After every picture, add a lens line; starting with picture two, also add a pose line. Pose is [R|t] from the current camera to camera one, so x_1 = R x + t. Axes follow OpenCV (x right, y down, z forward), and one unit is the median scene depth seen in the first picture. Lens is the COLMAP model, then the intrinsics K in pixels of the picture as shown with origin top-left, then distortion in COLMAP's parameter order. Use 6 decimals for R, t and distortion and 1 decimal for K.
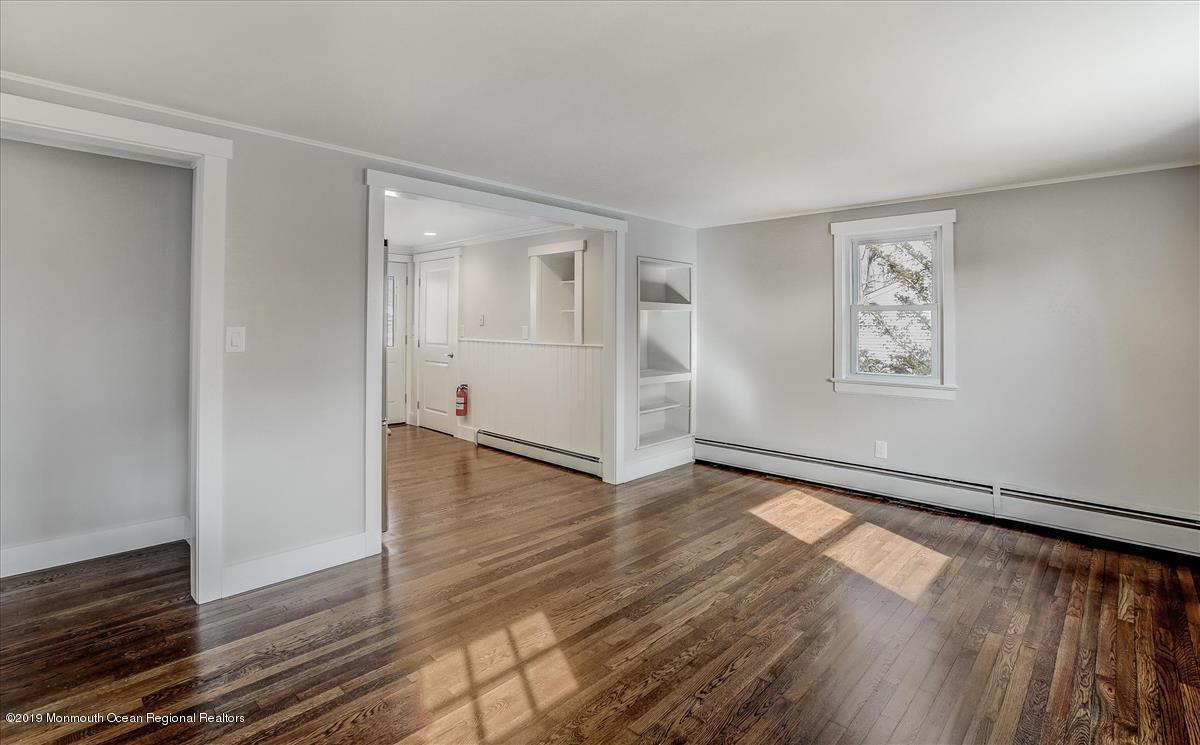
lens RADIAL K [[561.6, 0, 599.0], [0, 561.6, 319.9], [0, 0, 1]] dist [-0.032957, 0.002331]
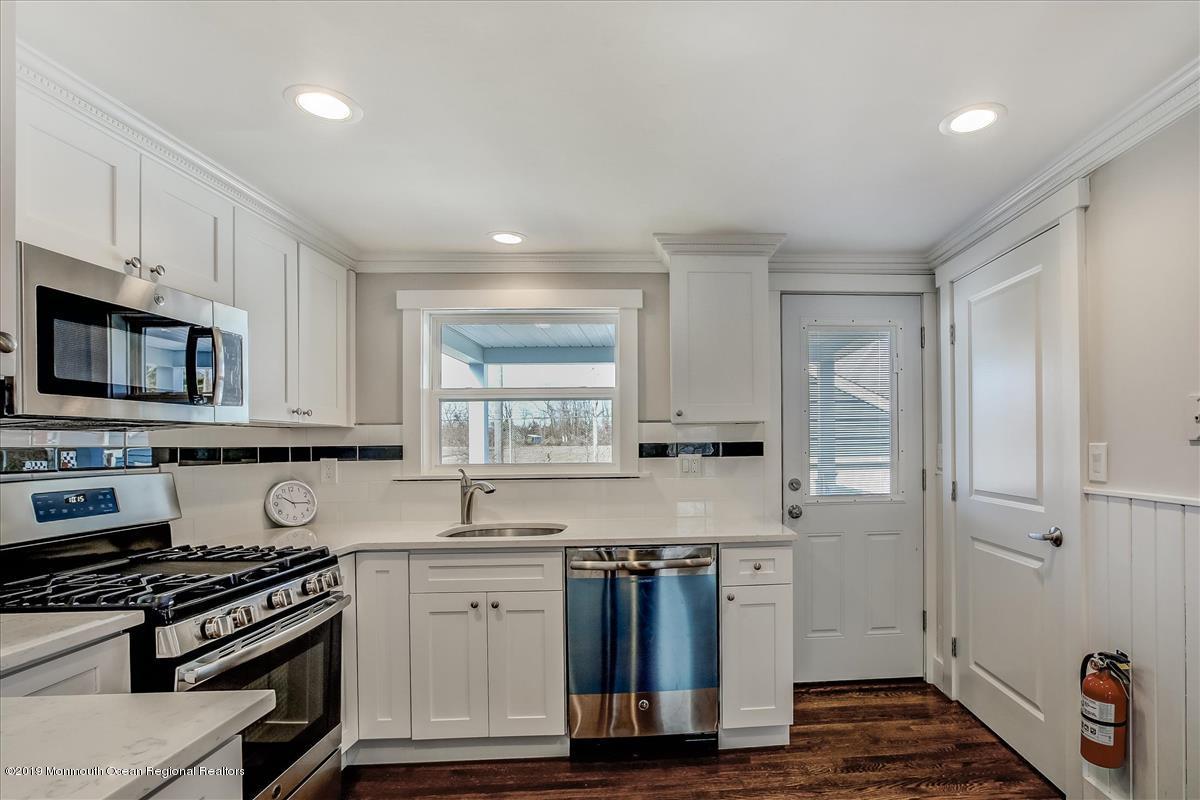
lens RADIAL K [[594.4, 0, 693.9], [0, 594.4, 445.3], [0, 0, 1]] dist [-0.025944, 0.007908]
pose [[0.727566, -0.013750, -0.685900, -0.392238], [0.021788, 0.999758, 0.003070, 0.011784], [0.685692, -0.017177, 0.727689, 1.325561]]
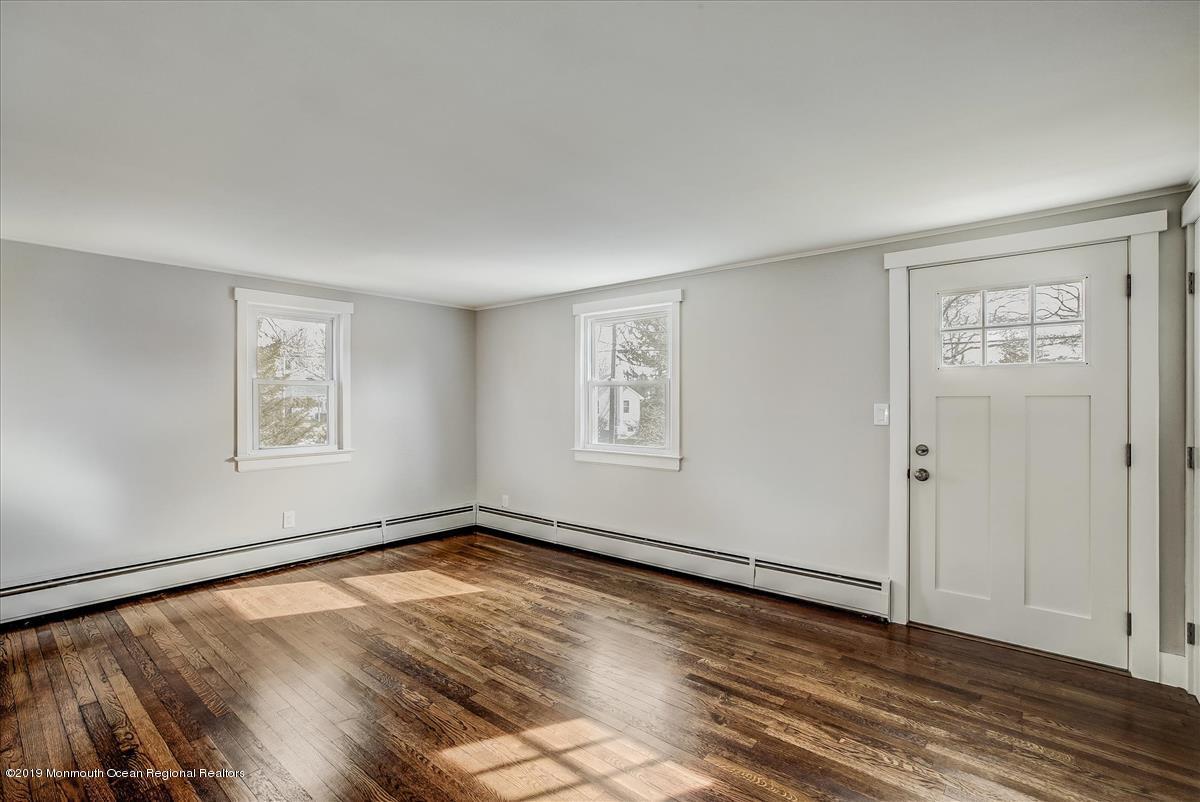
lens RADIAL K [[544.8, 0, 611.0], [0, 544.8, 398.1], [0, 0, 1]] dist [-0.030744, 0.004644]
pose [[-0.079910, -0.001592, 0.996801, -0.748719], [-0.008499, 0.999963, 0.000915, 0.002344], [-0.996766, -0.008399, -0.079920, 0.676191]]
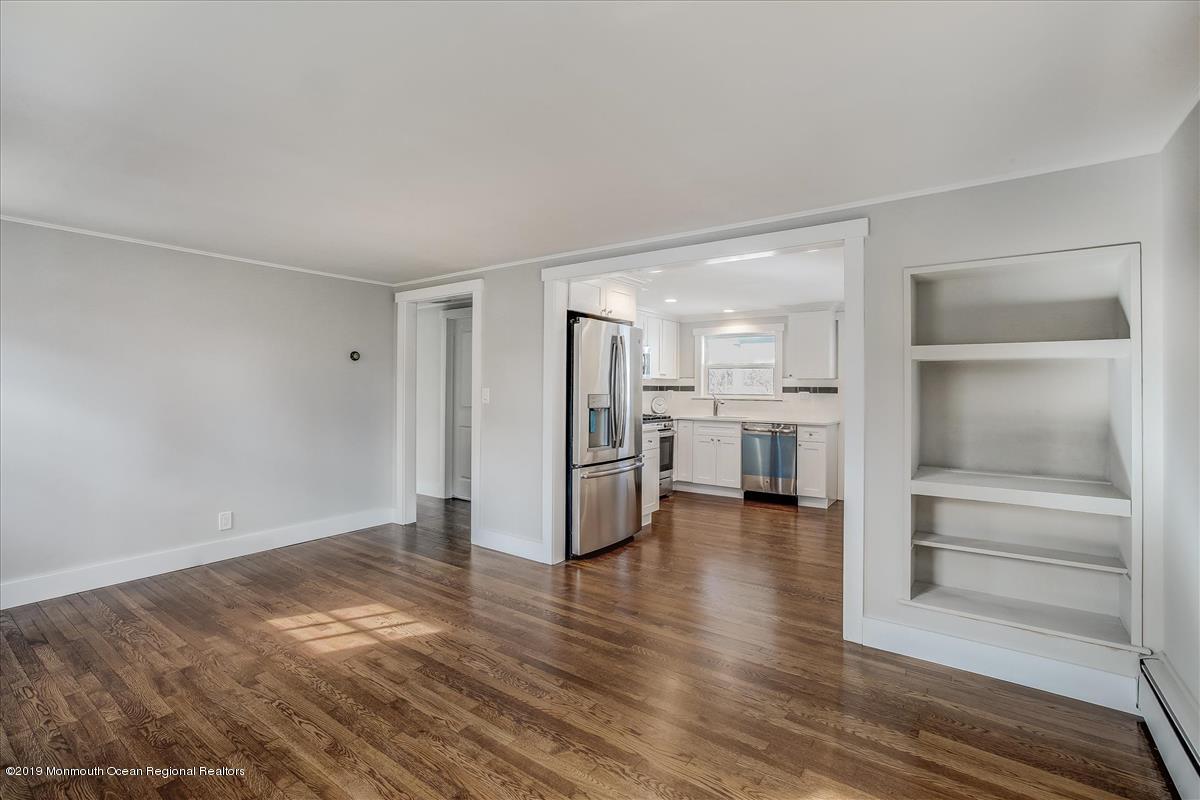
lens RADIAL K [[545.7, 0, 601.3], [0, 545.7, 372.6], [0, 0, 1]] dist [-0.012902, 0.000409]
pose [[0.139060, -0.030413, -0.989817, 0.903914], [0.002978, 0.999537, -0.030293, 0.017310], [0.990279, 0.001265, 0.139086, 0.965675]]
